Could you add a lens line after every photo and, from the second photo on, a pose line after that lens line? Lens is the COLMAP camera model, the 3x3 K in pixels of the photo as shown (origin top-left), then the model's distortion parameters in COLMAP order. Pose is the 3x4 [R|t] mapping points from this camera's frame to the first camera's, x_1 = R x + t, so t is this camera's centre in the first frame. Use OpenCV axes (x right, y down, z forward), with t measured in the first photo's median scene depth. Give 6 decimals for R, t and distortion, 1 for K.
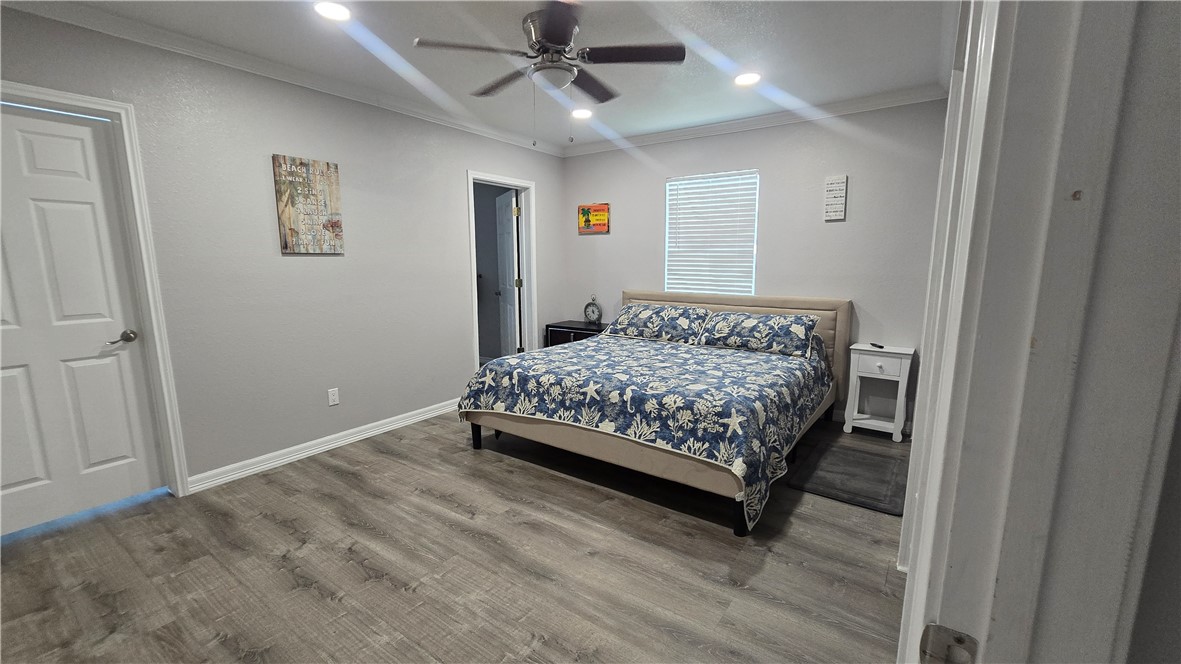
lens RADIAL K [[483.0, 0, 591.7], [0, 483.0, 337.5], [0, 0, 1]] dist [-0.001219, -0.000684]
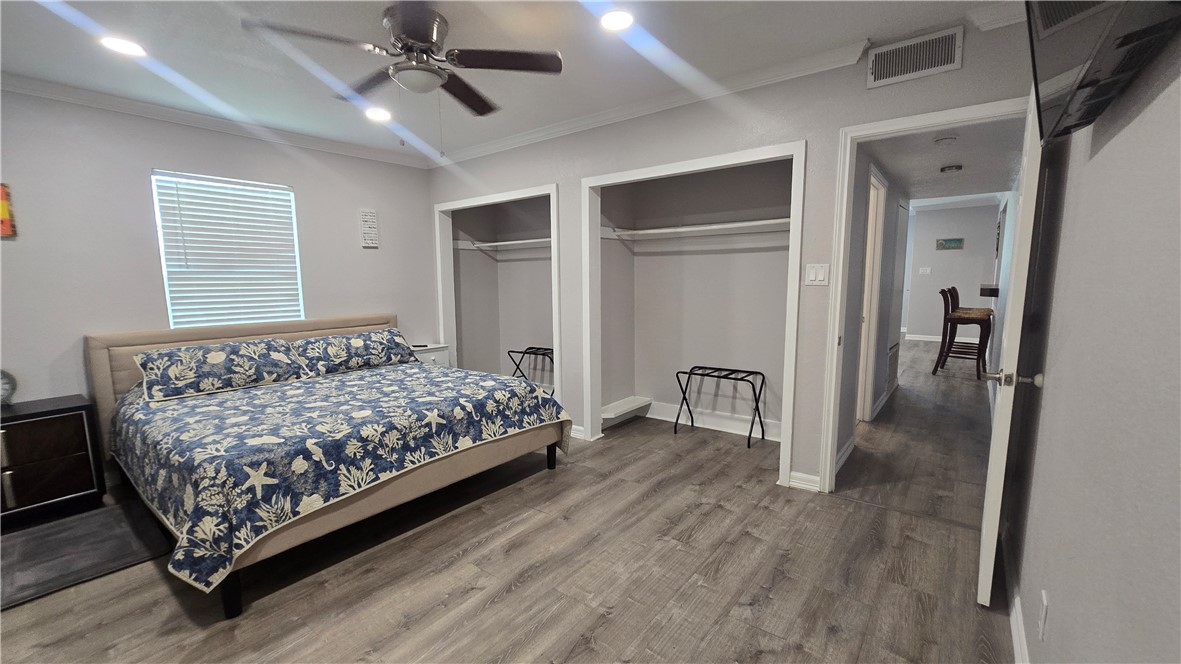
lens RADIAL K [[483.0, 0, 589.2], [0, 483.0, 333.8], [0, 0, 1]] dist [-0.001219, -0.000684]
pose [[0.050062, -0.114266, 0.992188, -0.737340], [0.173435, 0.979335, 0.104035, -0.078403], [-0.983572, 0.166872, 0.068845, 0.502639]]
